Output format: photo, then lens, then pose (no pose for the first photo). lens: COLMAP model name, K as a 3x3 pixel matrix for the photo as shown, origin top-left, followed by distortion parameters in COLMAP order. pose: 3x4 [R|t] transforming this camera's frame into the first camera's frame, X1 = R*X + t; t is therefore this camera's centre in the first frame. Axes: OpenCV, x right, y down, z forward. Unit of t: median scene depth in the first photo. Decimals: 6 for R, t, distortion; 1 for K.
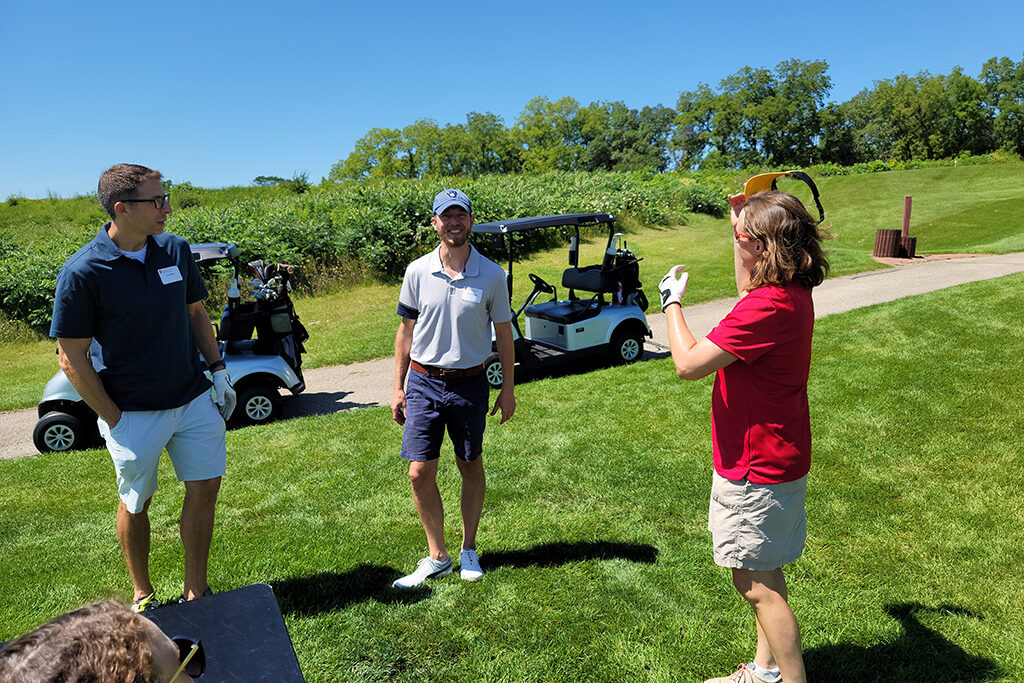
lens RADIAL K [[746.5, 0, 509.7], [0, 746.5, 322.4], [0, 0, 1]] dist [0.062222, -0.052790]
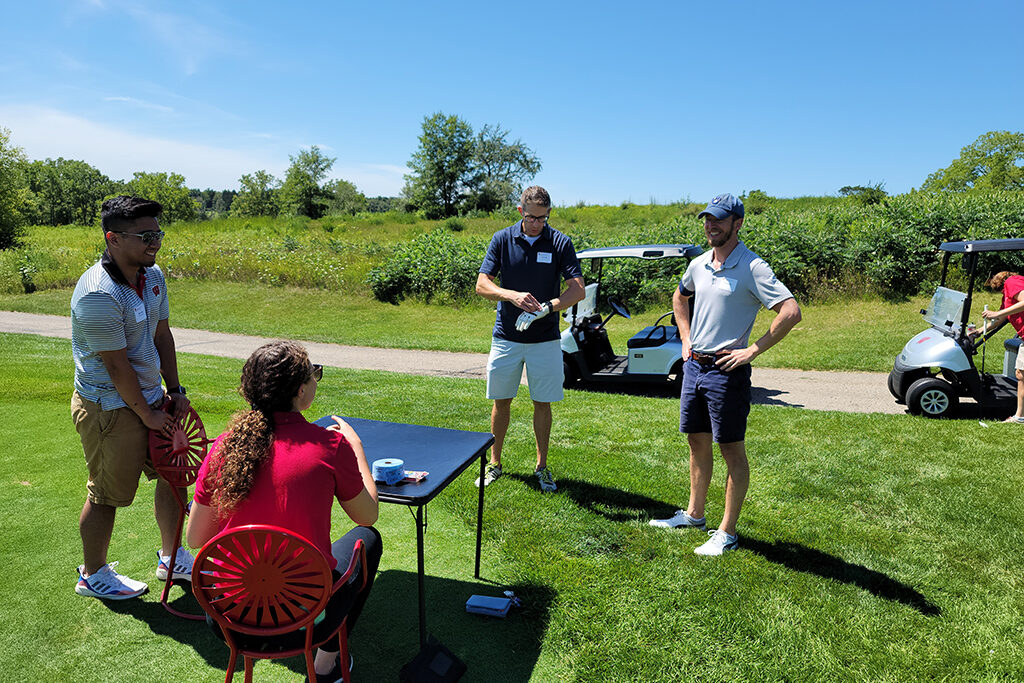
lens RADIAL K [[746.5, 0, 509.7], [0, 746.5, 322.4], [0, 0, 1]] dist [0.062222, -0.052790]
pose [[0.723538, 0.134323, -0.677090, 0.140916], [-0.142320, 0.988838, 0.044086, 0.002299], [0.675454, 0.064466, 0.734579, -0.039079]]
